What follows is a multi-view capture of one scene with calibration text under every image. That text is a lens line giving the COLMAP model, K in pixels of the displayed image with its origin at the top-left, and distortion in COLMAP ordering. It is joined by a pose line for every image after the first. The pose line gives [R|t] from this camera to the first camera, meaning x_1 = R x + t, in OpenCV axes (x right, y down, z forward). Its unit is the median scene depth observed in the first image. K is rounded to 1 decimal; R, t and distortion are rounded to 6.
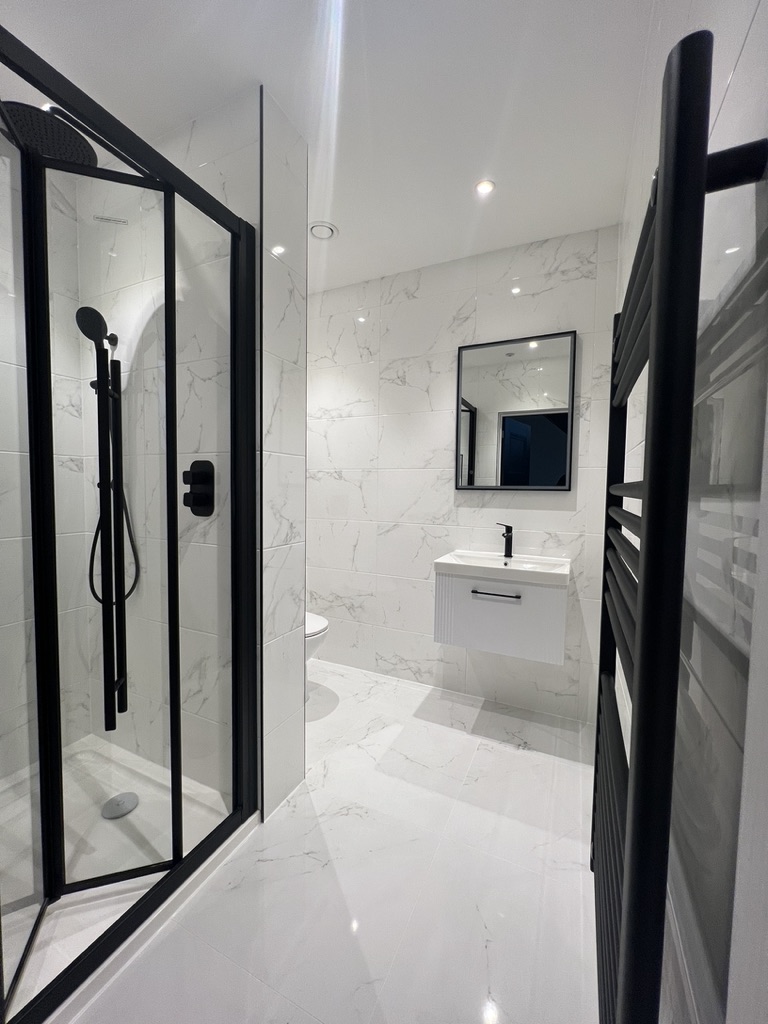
lens RADIAL K [[409.4, 0, 383.4], [0, 409.4, 511.3], [0, 0, 1]] dist [-0.001978, 0.000288]
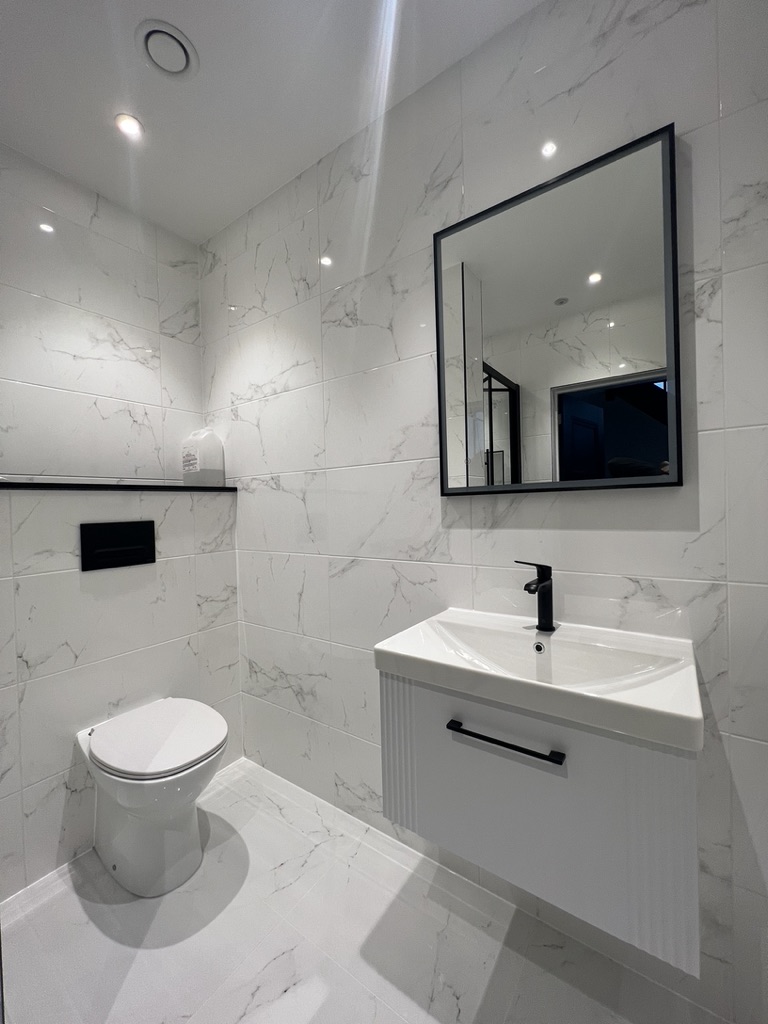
lens RADIAL K [[409.4, 0, 383.9], [0, 409.4, 511.6], [0, 0, 1]] dist [-0.001978, 0.000288]
pose [[0.984666, -0.041201, -0.169515, 0.177714], [0.034891, 0.998589, -0.040039, -0.012501], [0.170925, 0.033511, 0.984714, 0.423852]]
